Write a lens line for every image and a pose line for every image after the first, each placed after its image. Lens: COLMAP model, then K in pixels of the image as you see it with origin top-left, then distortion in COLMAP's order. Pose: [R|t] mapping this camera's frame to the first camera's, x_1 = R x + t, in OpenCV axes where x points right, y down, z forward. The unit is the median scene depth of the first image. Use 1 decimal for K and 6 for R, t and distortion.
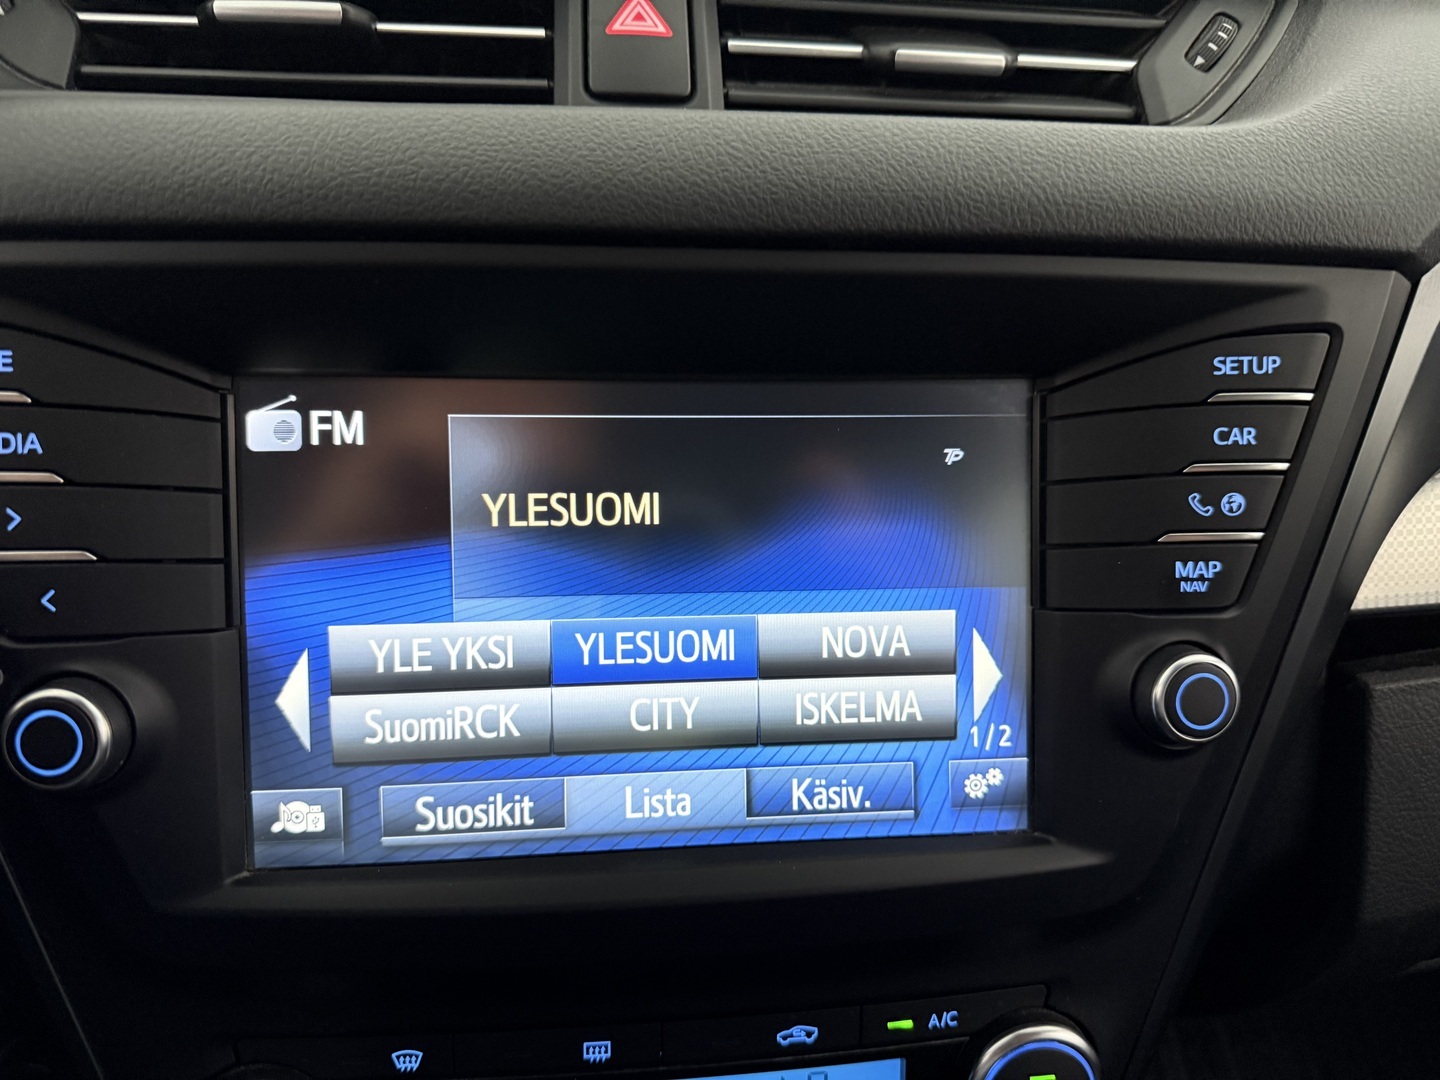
lens RADIAL K [[1030.0, 0, 727.0], [0, 1030.0, 539.6], [0, 0, 1]] dist [0.002891, -0.028989]
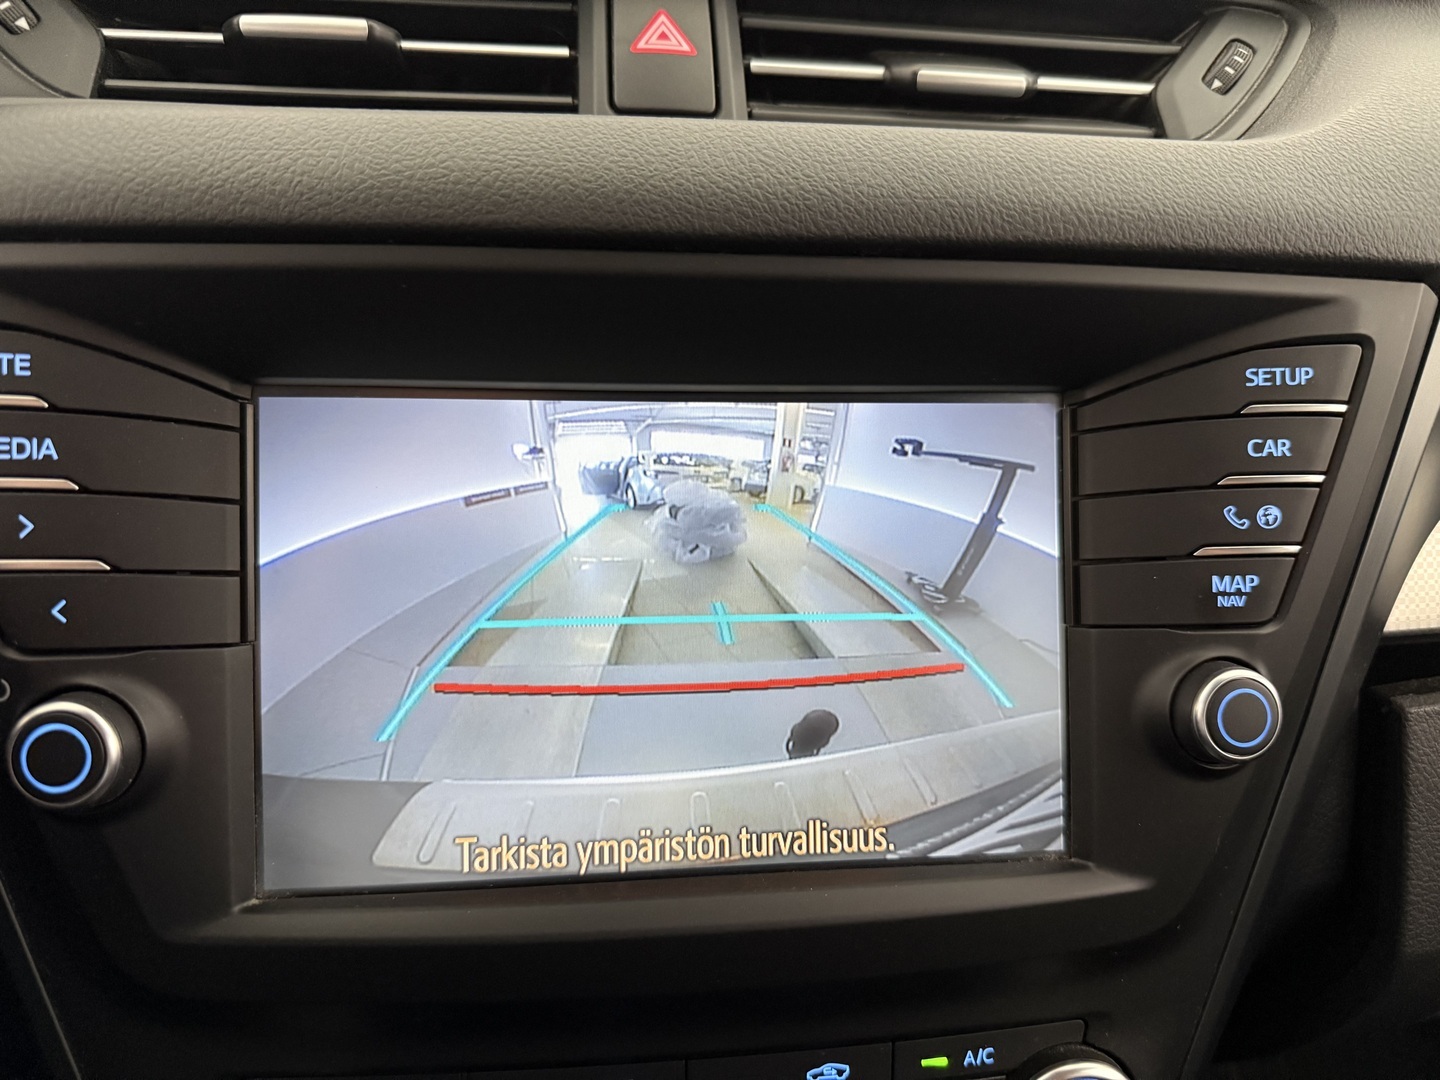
lens RADIAL K [[1030.0, 0, 722.7], [0, 1030.0, 541.4], [0, 0, 1]] dist [0.002891, -0.028989]
pose [[0.999981, -0.000820, 0.006065, -0.035979], [0.001127, 0.998711, -0.050751, 0.037748], [-0.006016, 0.050757, 0.998693, 0.022610]]
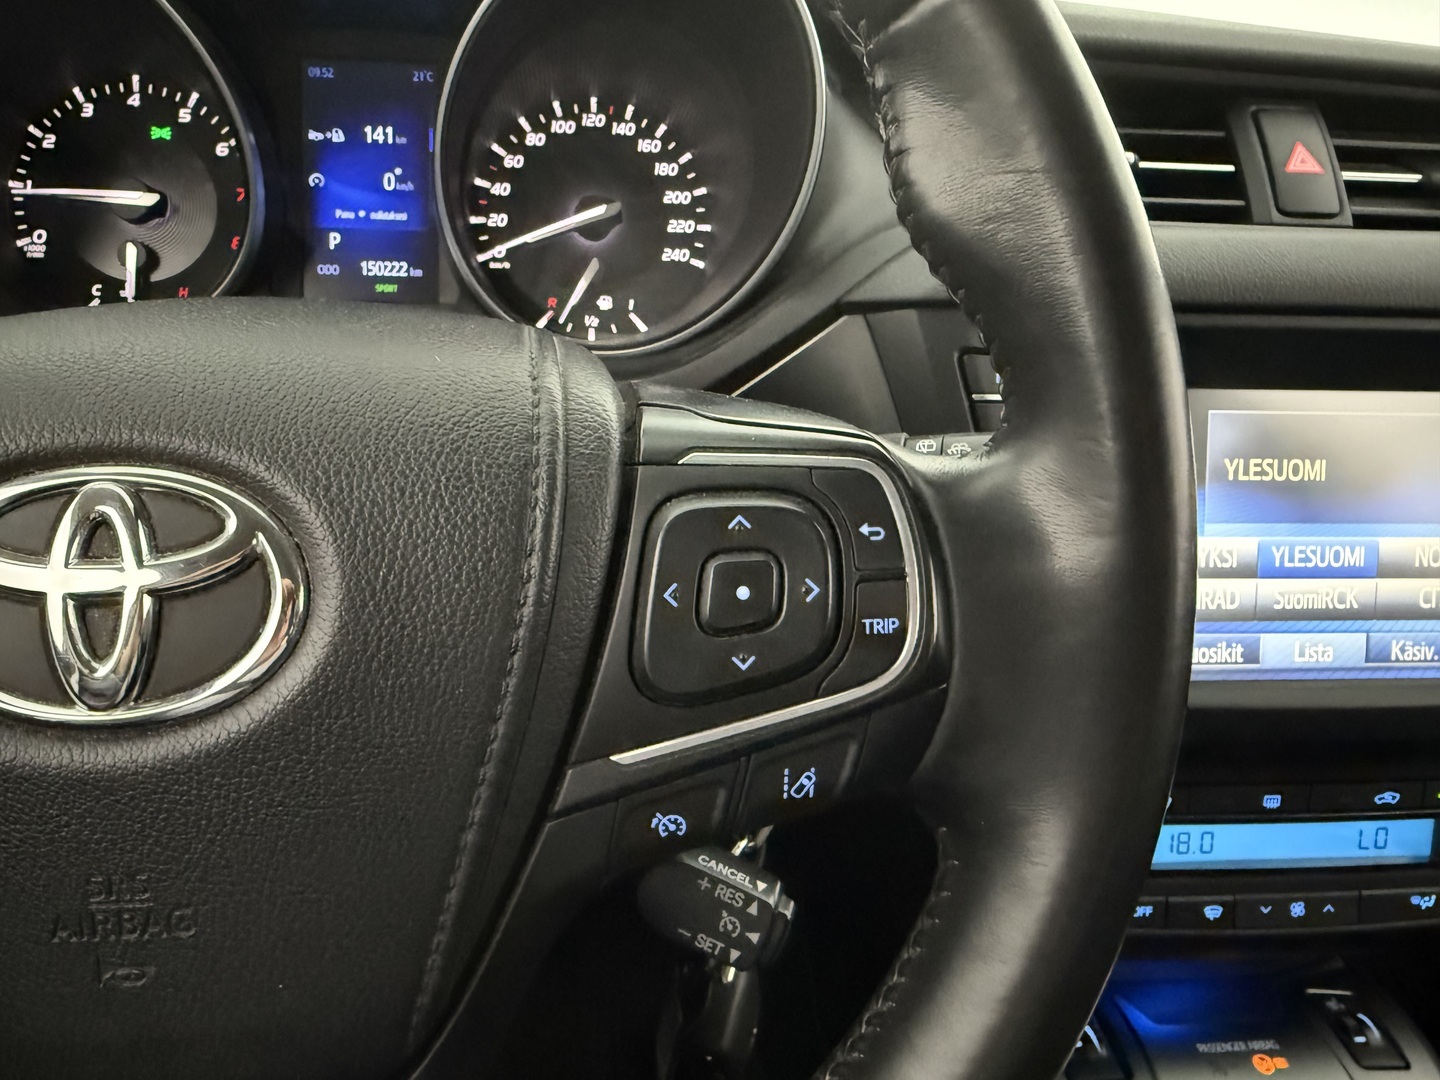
lens RADIAL K [[1030.0, 0, 612.5], [0, 1030.0, 553.3], [0, 0, 1]] dist [0.002891, -0.028989]
pose [[0.998247, 0.023701, -0.054227, -1.108002], [-0.022236, 0.999375, 0.027469, 0.081478], [0.054845, -0.026215, 0.998151, -0.683151]]
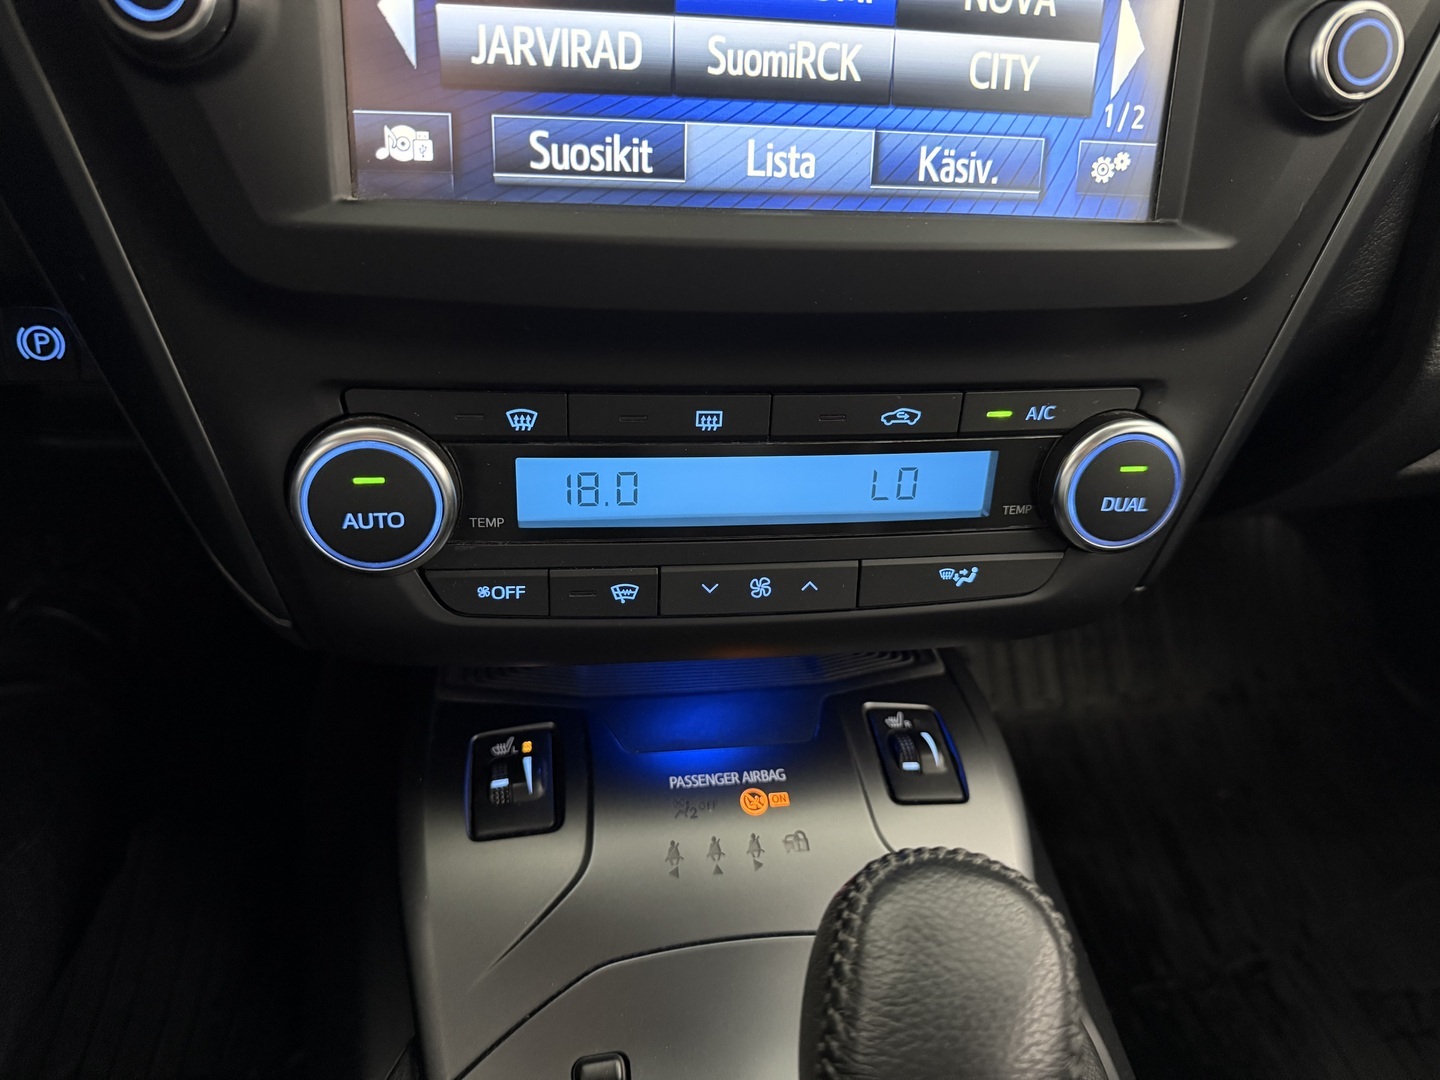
lens RADIAL K [[1030.0, 0, 718.6], [0, 1030.0, 567.3], [0, 0, 1]] dist [0.002891, -0.028989]
pose [[0.998223, 0.021250, 0.055678, -0.172588], [-0.036305, 0.957731, 0.285366, 0.351671], [-0.047260, -0.286880, 0.956800, -0.010697]]
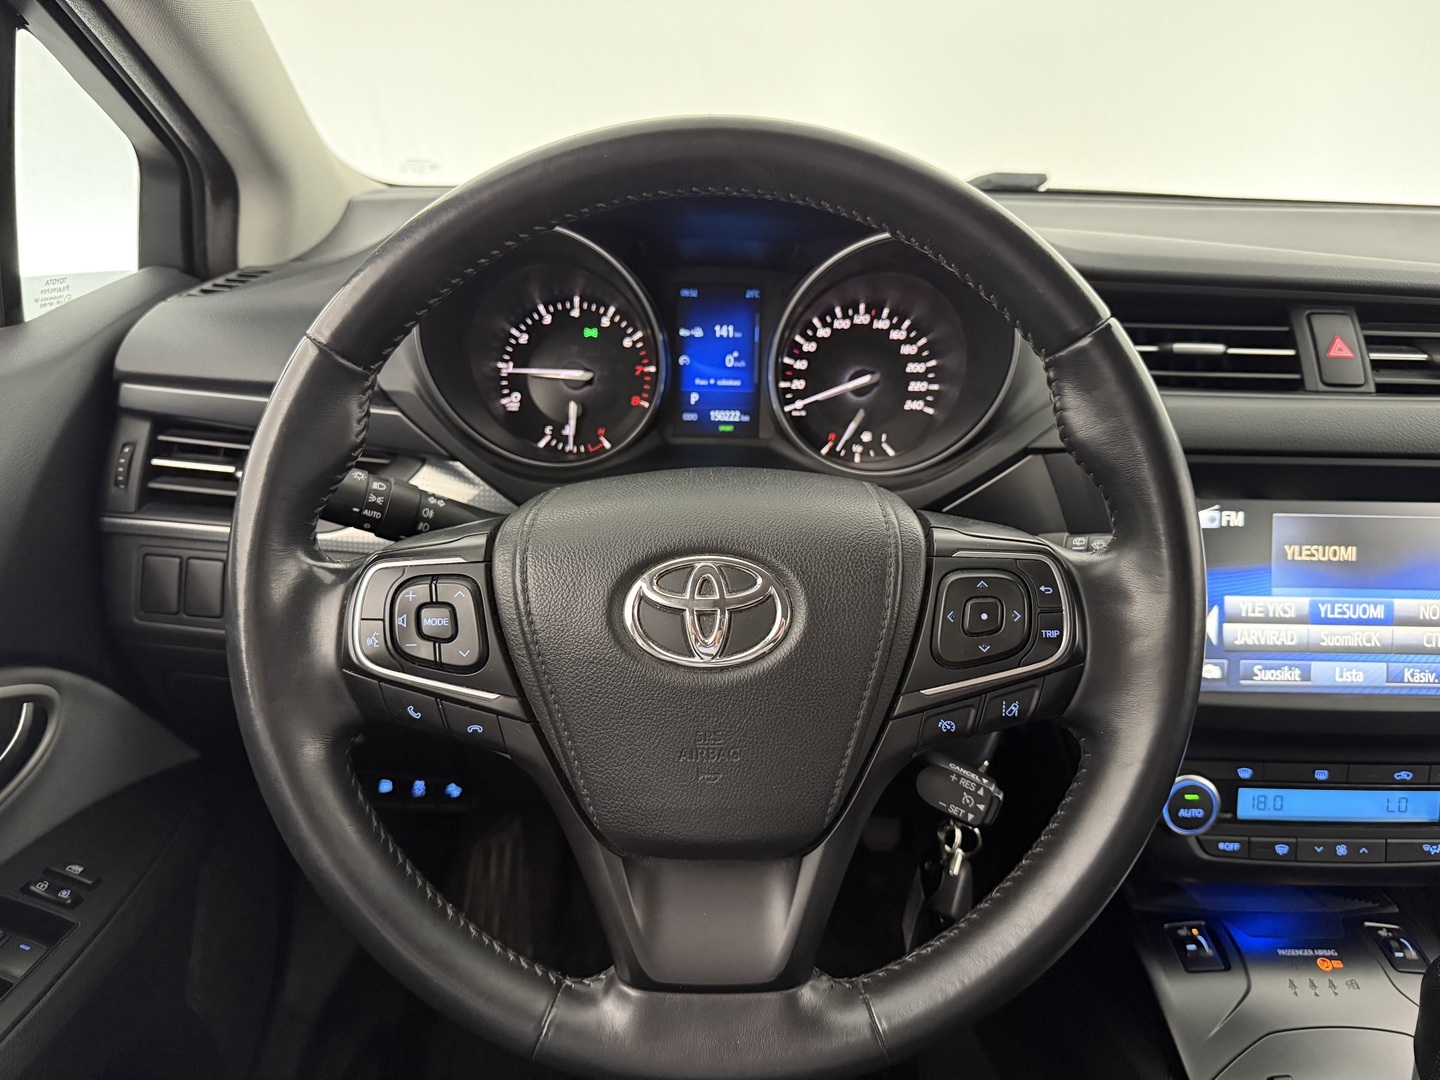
lens RADIAL K [[1030.0, 0, 692.0], [0, 1030.0, 562.3], [0, 0, 1]] dist [0.002891, -0.028989]
pose [[0.989233, 0.034855, -0.142137, -1.292599], [-0.037530, 0.999165, -0.016180, 0.088314], [0.141454, 0.021340, 0.989715, -1.657890]]
